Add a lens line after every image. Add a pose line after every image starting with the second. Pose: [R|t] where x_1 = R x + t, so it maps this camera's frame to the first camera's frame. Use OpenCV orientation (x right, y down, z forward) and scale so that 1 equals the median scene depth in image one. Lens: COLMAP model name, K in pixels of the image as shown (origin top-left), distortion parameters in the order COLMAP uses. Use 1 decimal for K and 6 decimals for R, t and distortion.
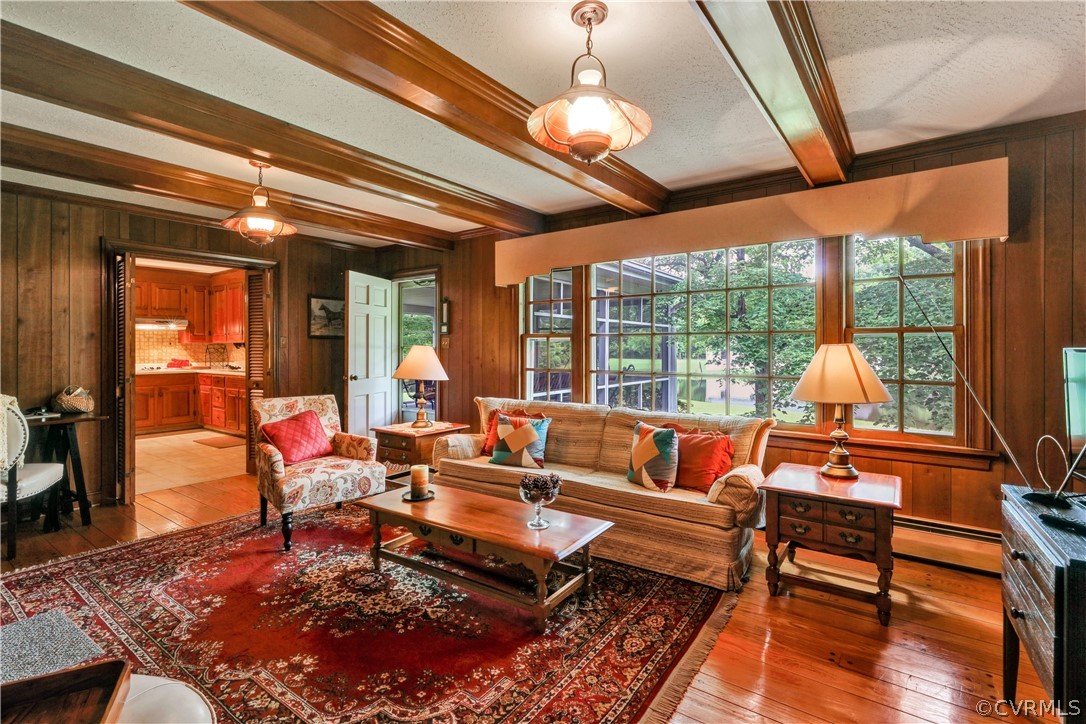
lens RADIAL K [[513.4, 0, 546.9], [0, 513.4, 345.8], [0, 0, 1]] dist [-0.001300, -0.000064]
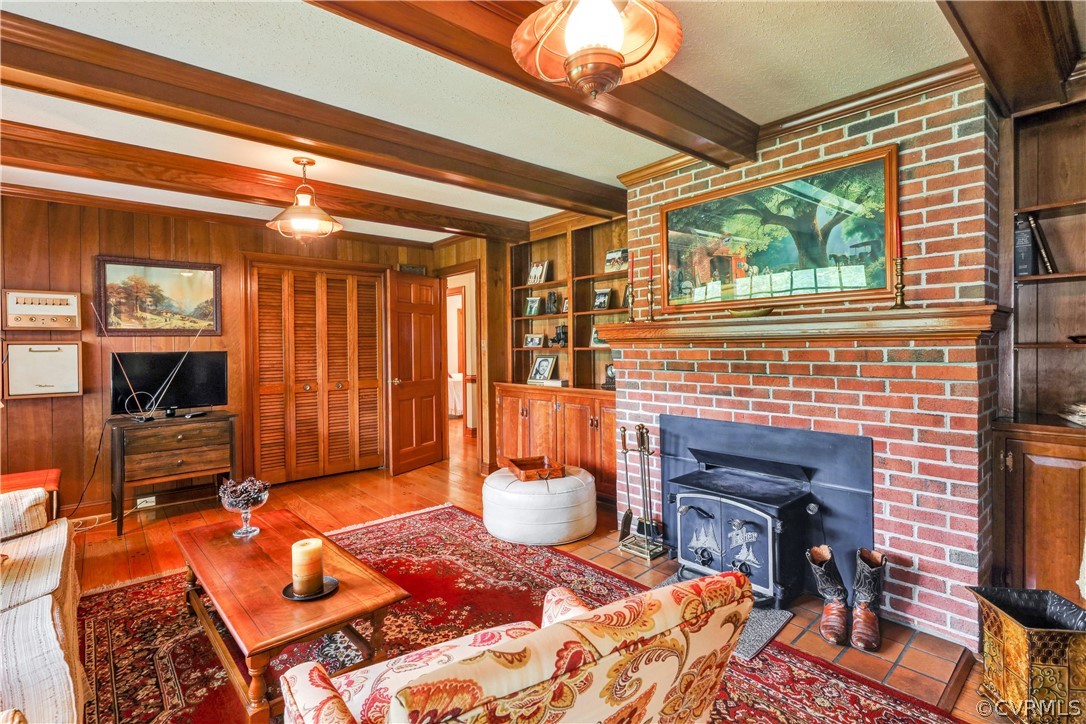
lens RADIAL K [[513.4, 0, 543.2], [0, 513.4, 355.5], [0, 0, 1]] dist [-0.001300, -0.000064]
pose [[-0.975299, 0.005625, 0.220818, -0.502705], [0.008531, 0.999889, 0.012208, 0.003017], [-0.220725, 0.013790, -0.975239, 1.165681]]
